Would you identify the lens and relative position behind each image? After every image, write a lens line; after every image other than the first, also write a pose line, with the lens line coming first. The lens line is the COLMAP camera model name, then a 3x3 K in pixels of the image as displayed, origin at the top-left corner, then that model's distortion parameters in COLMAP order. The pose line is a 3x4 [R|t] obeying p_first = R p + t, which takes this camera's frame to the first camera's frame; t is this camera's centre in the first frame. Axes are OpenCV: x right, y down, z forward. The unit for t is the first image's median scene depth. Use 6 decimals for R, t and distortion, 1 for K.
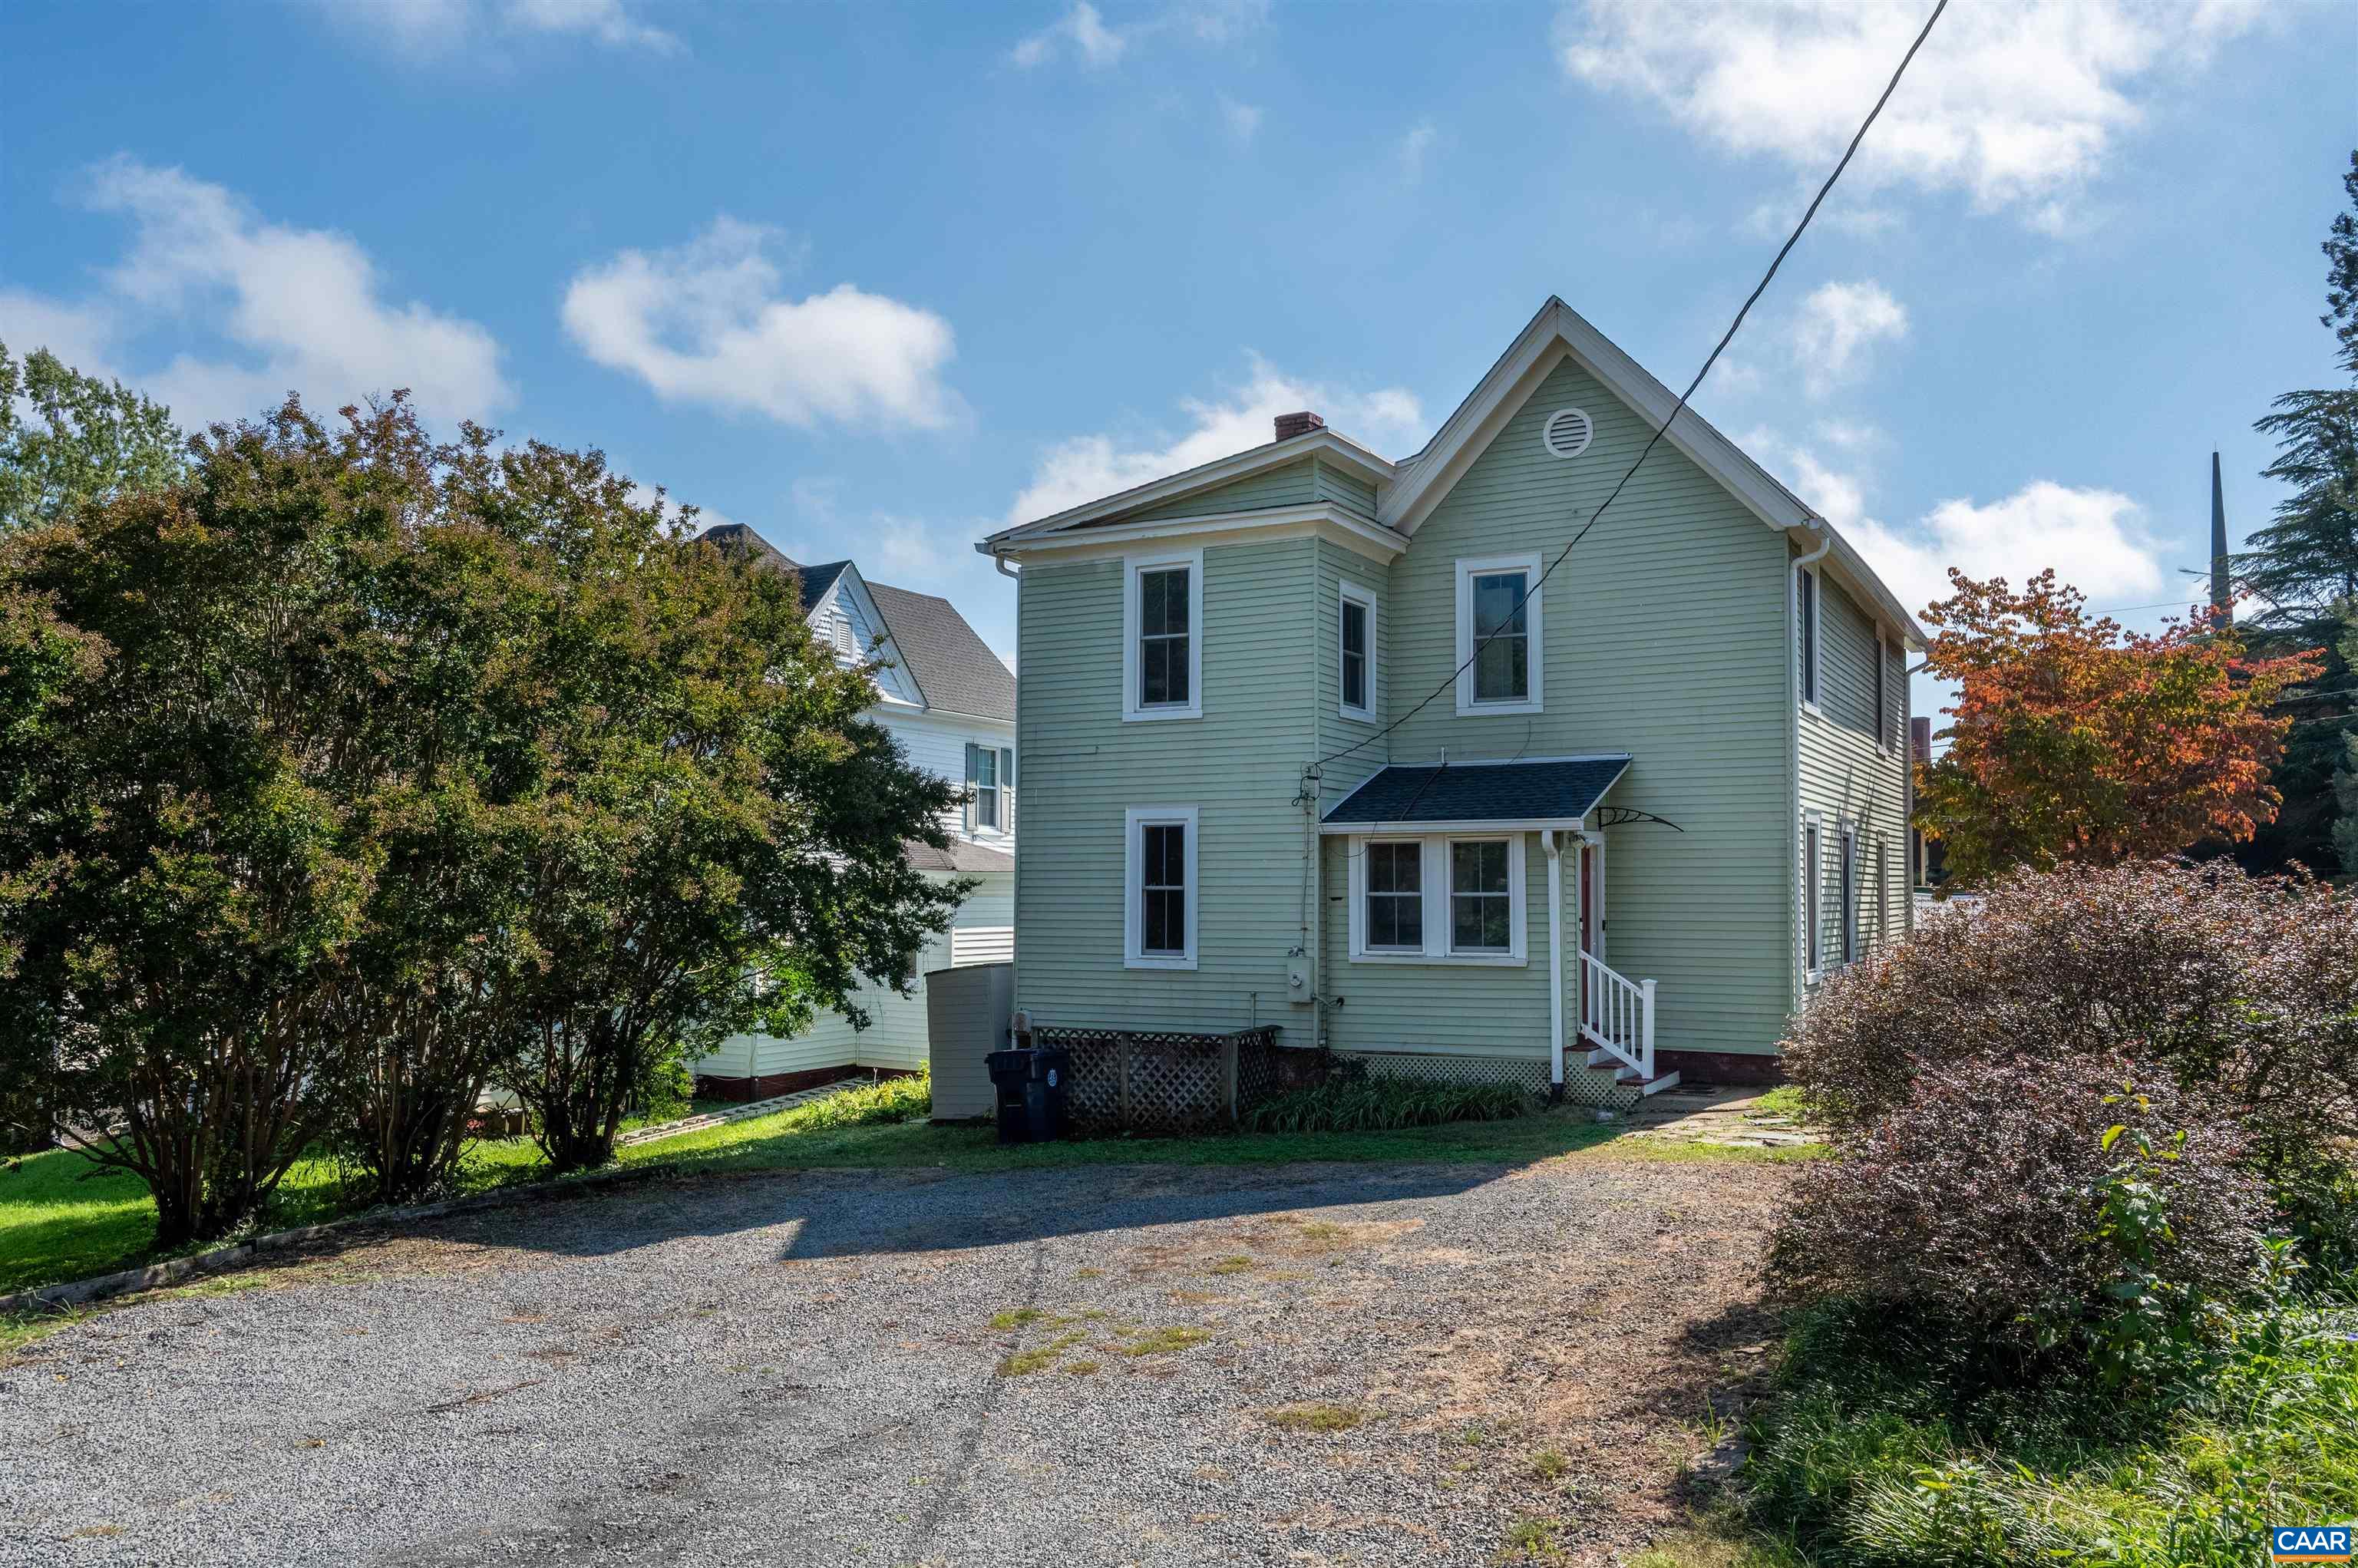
lens RADIAL K [[1766.8, 0, 1179.0], [0, 1766.8, 784.0], [0, 0, 1]] dist [0.000990, -0.000688]
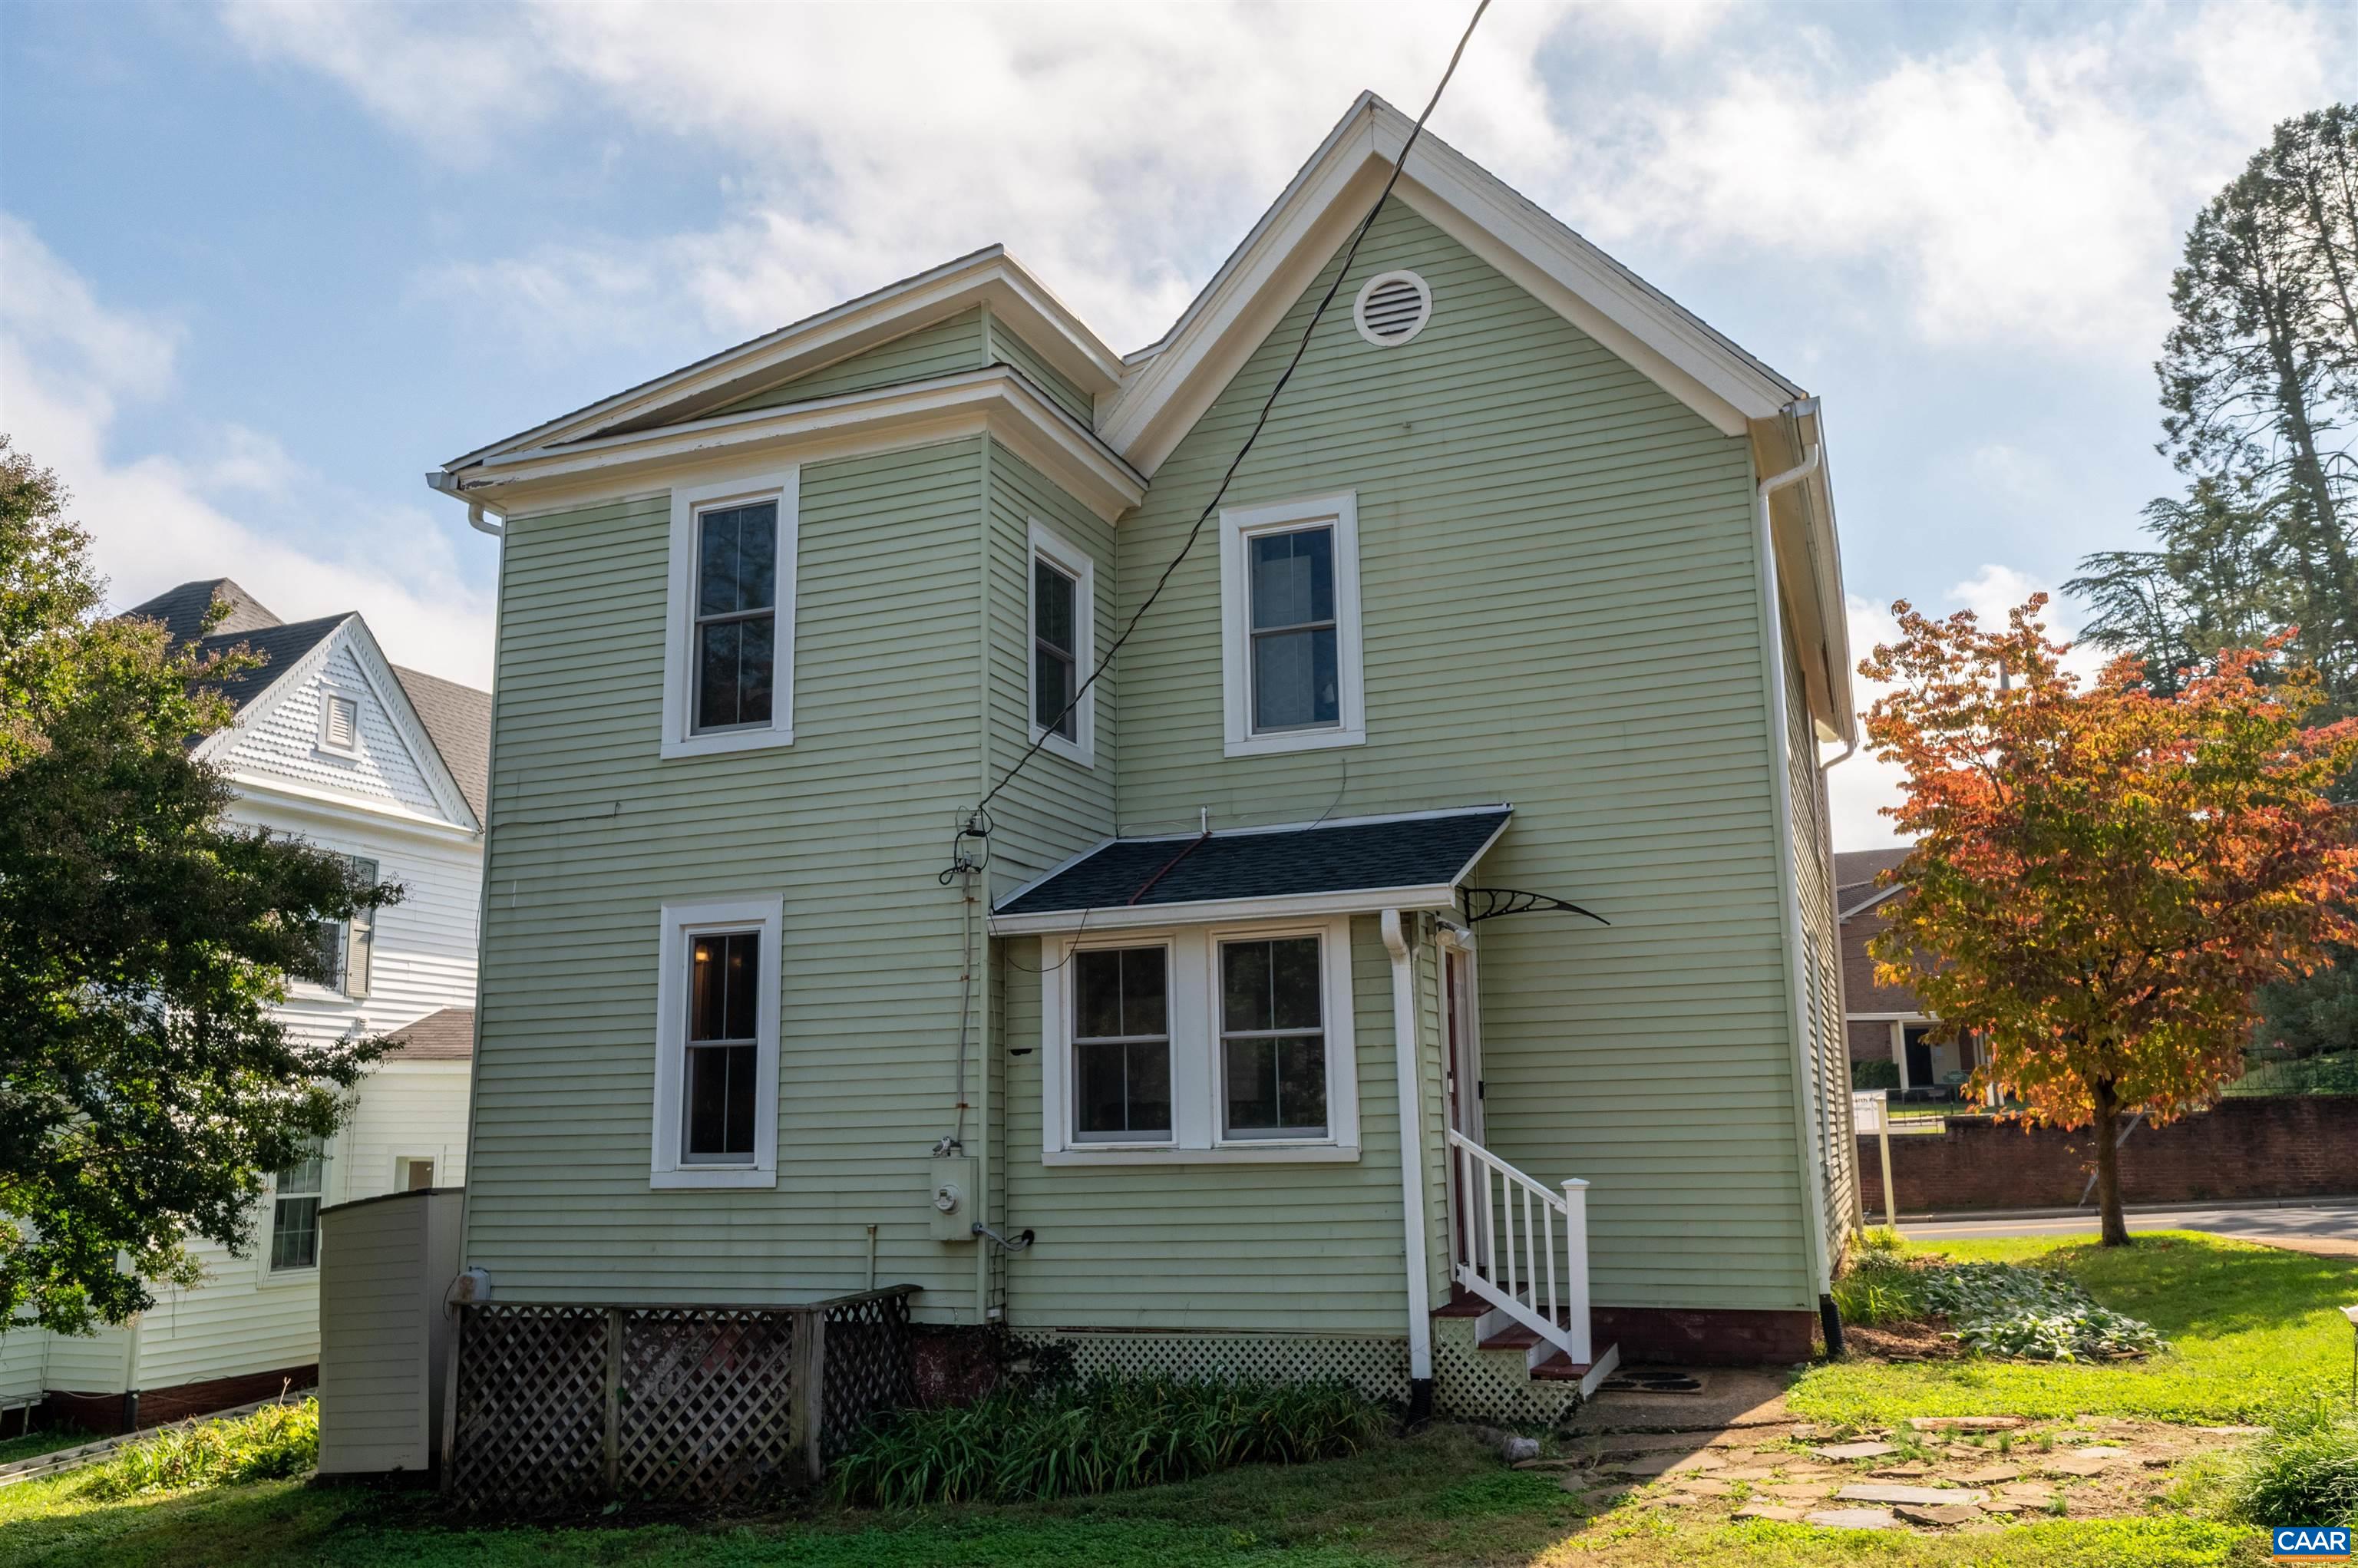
lens RADIAL K [[1801.4, 0, 1179.0], [0, 1801.4, 784.0], [0, 0, 1]] dist [-0.001183, -0.003177]
pose [[0.991122, 0.005285, 0.132853, 0.062328], [0.012467, 0.991113, -0.132435, 0.057176], [-0.132372, 0.132916, 0.982248, 0.416195]]
